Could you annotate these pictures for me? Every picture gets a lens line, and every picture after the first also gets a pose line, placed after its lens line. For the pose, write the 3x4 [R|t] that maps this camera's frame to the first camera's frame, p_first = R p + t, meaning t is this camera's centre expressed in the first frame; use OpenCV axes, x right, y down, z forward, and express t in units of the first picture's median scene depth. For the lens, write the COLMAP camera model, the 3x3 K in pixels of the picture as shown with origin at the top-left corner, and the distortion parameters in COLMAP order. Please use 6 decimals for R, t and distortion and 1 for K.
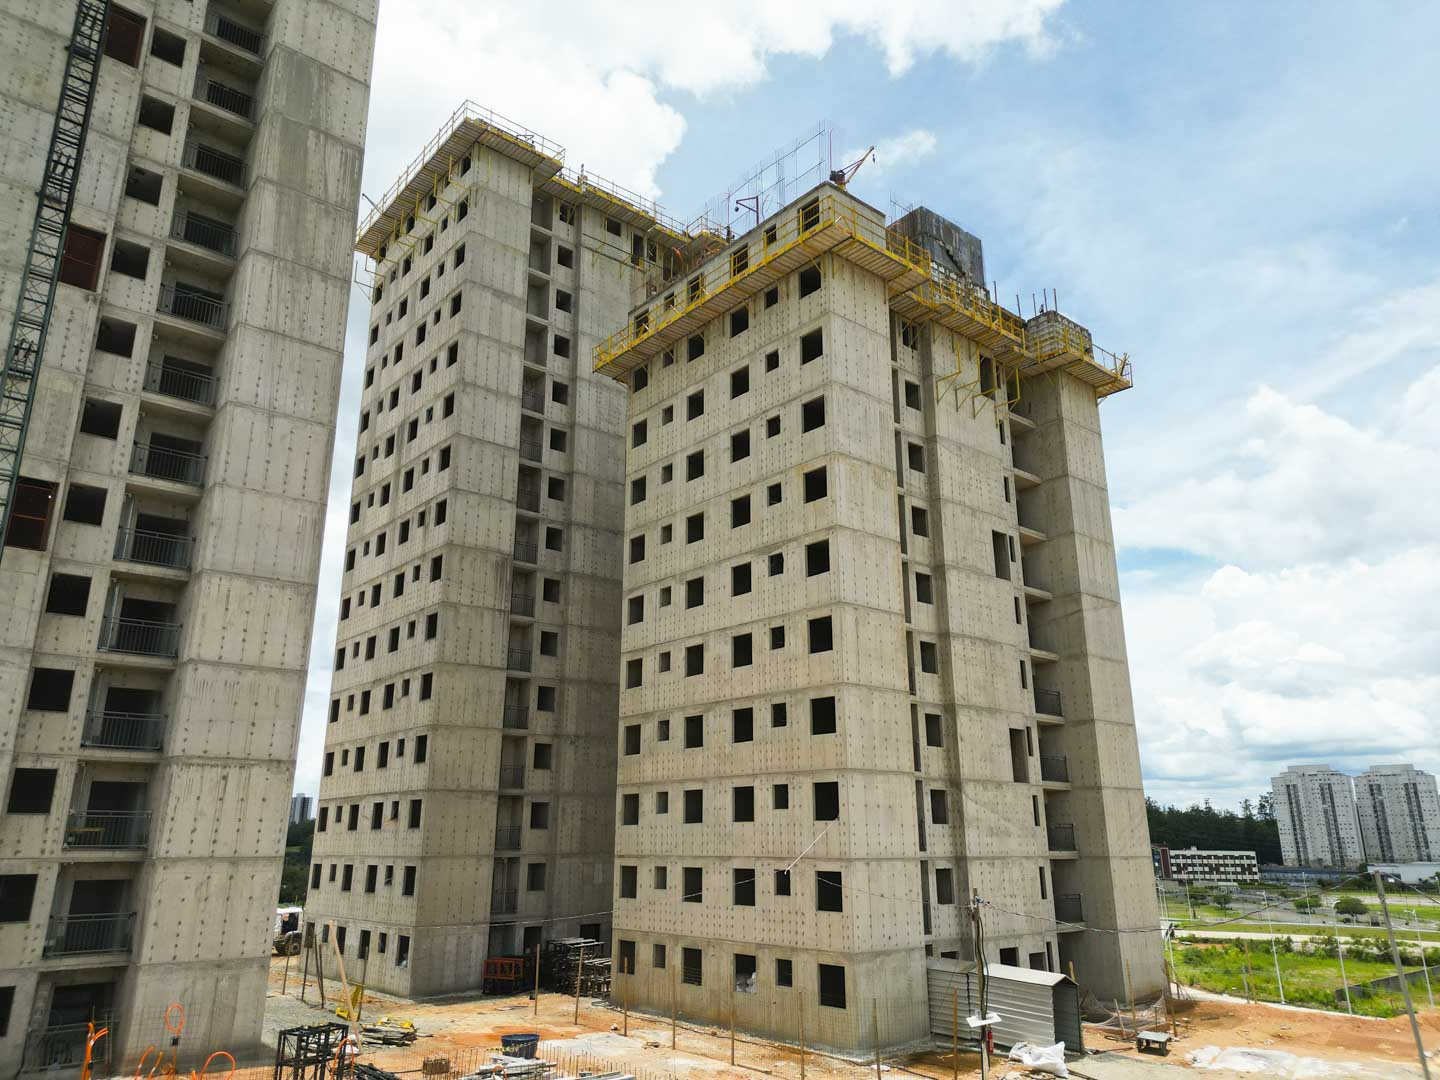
lens RADIAL K [[1006.4, 0, 721.4], [0, 1006.4, 545.3], [0, 0, 1]] dist [0.066912, -0.066023]
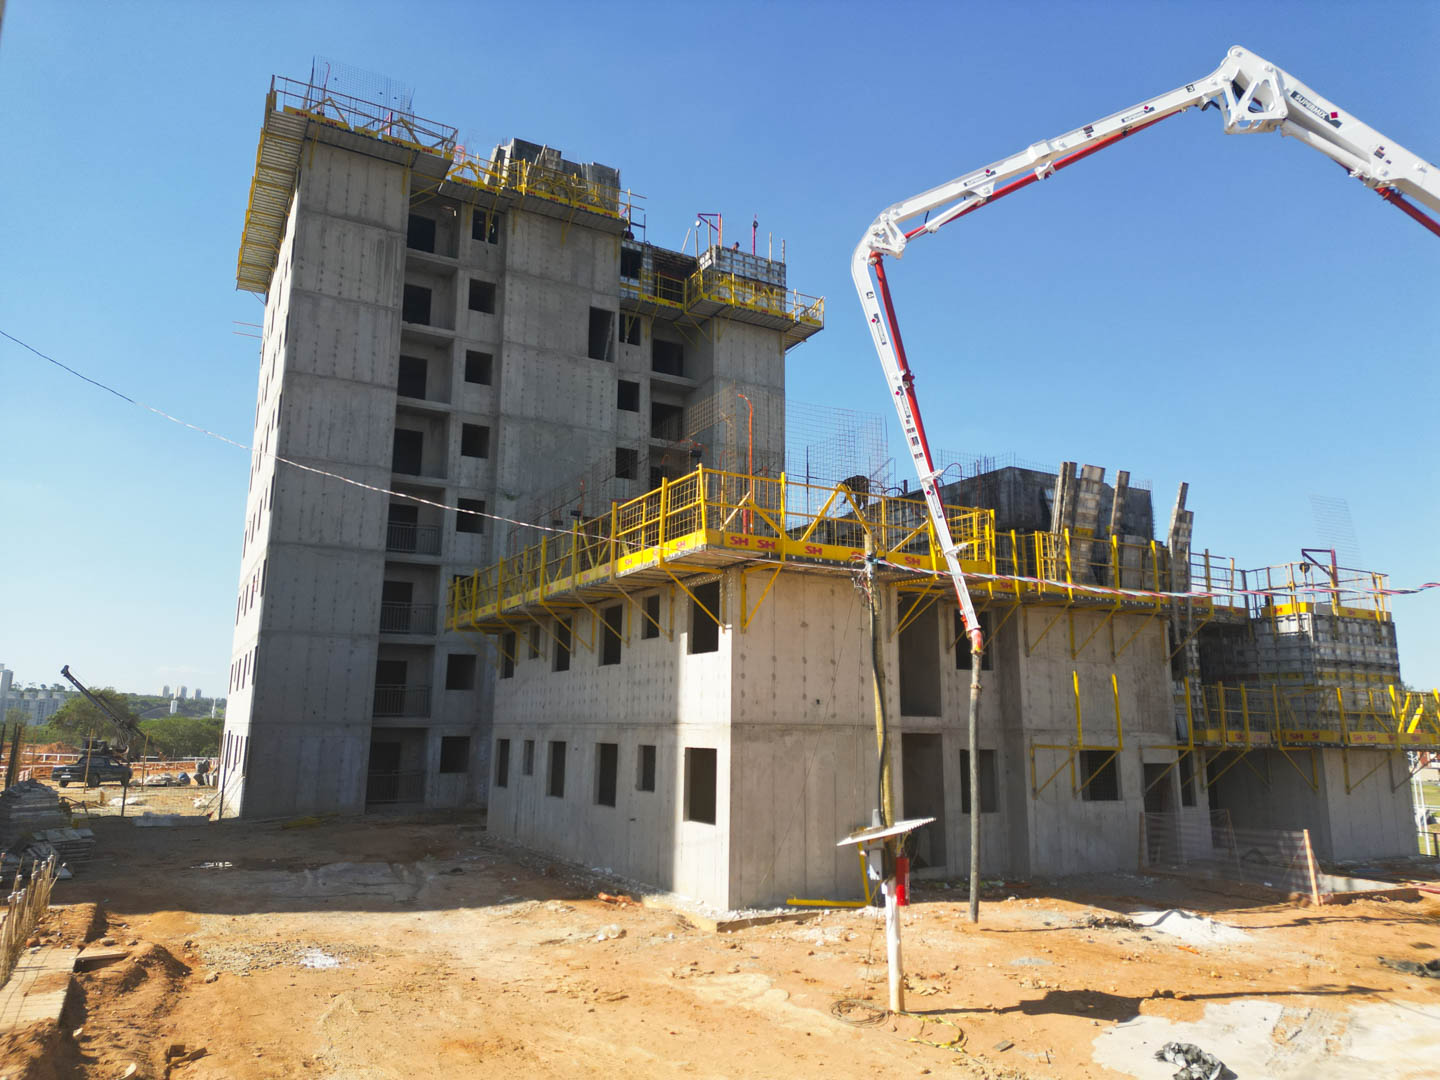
lens RADIAL K [[997.2, 0, 720.0], [0, 997.2, 540.0], [0, 0, 1]] dist [0.096293, -0.057409]
pose [[0.981074, -0.023648, -0.192182, 0.147044], [0.042899, 0.994395, 0.096635, 0.170813], [0.188819, -0.103051, 0.976590, 0.336123]]
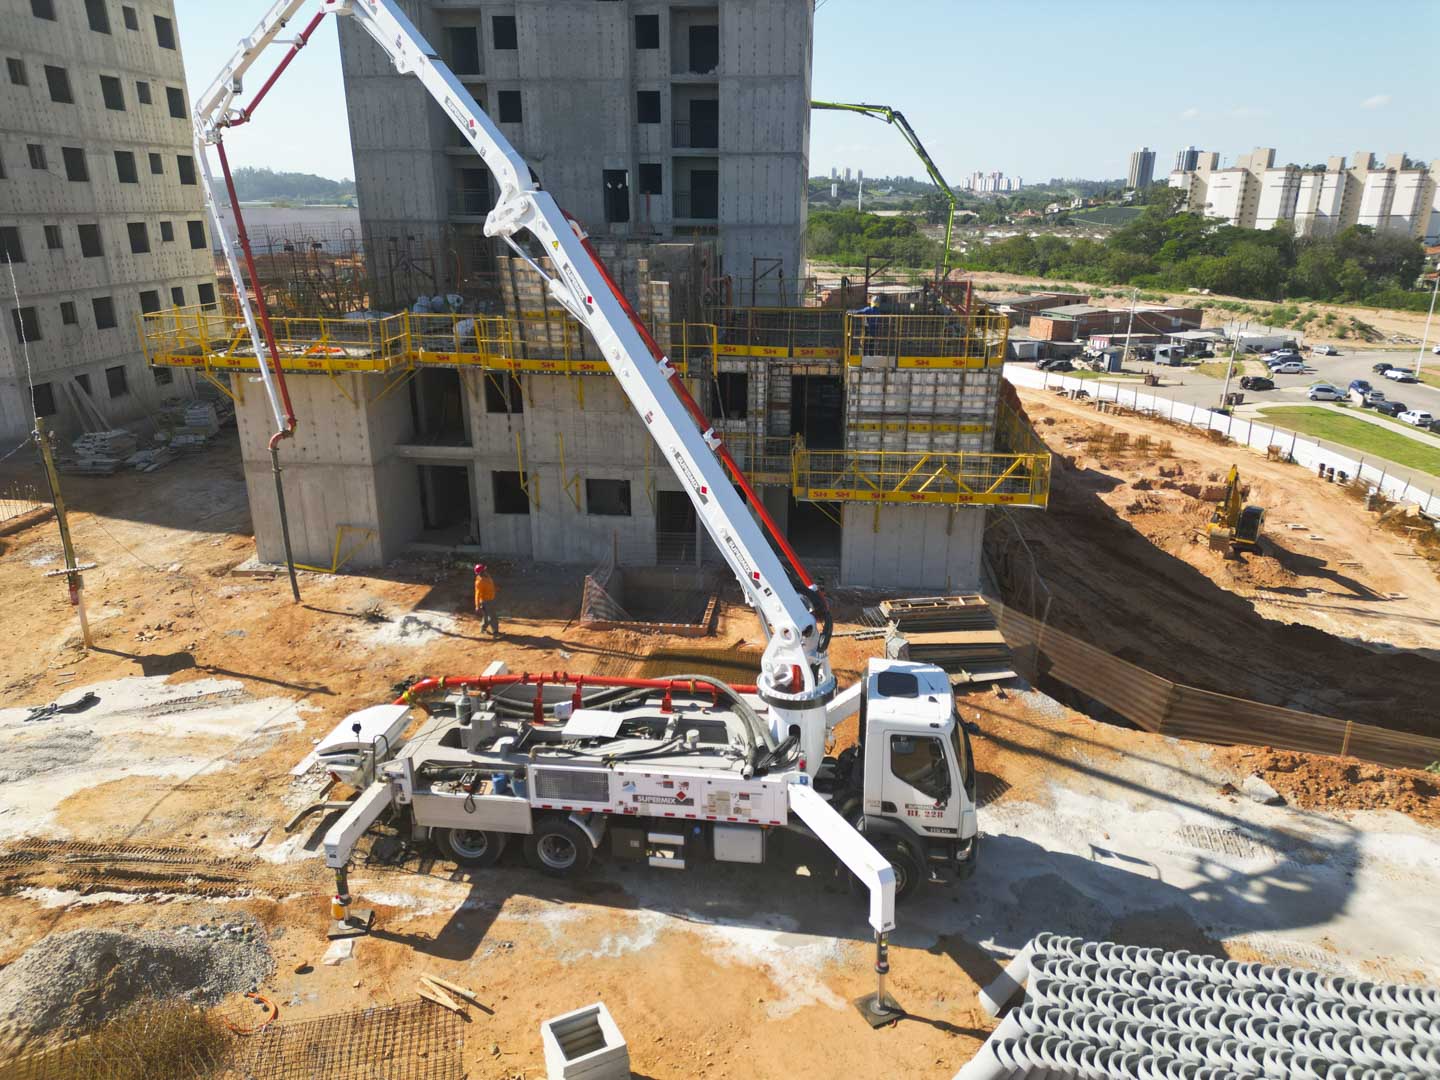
lens RADIAL K [[1006.4, 0, 721.4], [0, 1006.4, 545.3], [0, 0, 1]] dist [0.066912, -0.066023]
pose [[0.680591, 0.242038, -0.691530, 0.667043], [0.204133, 0.843840, 0.496250, 0.079078], [0.703652, -0.478907, 0.524902, 0.531116]]
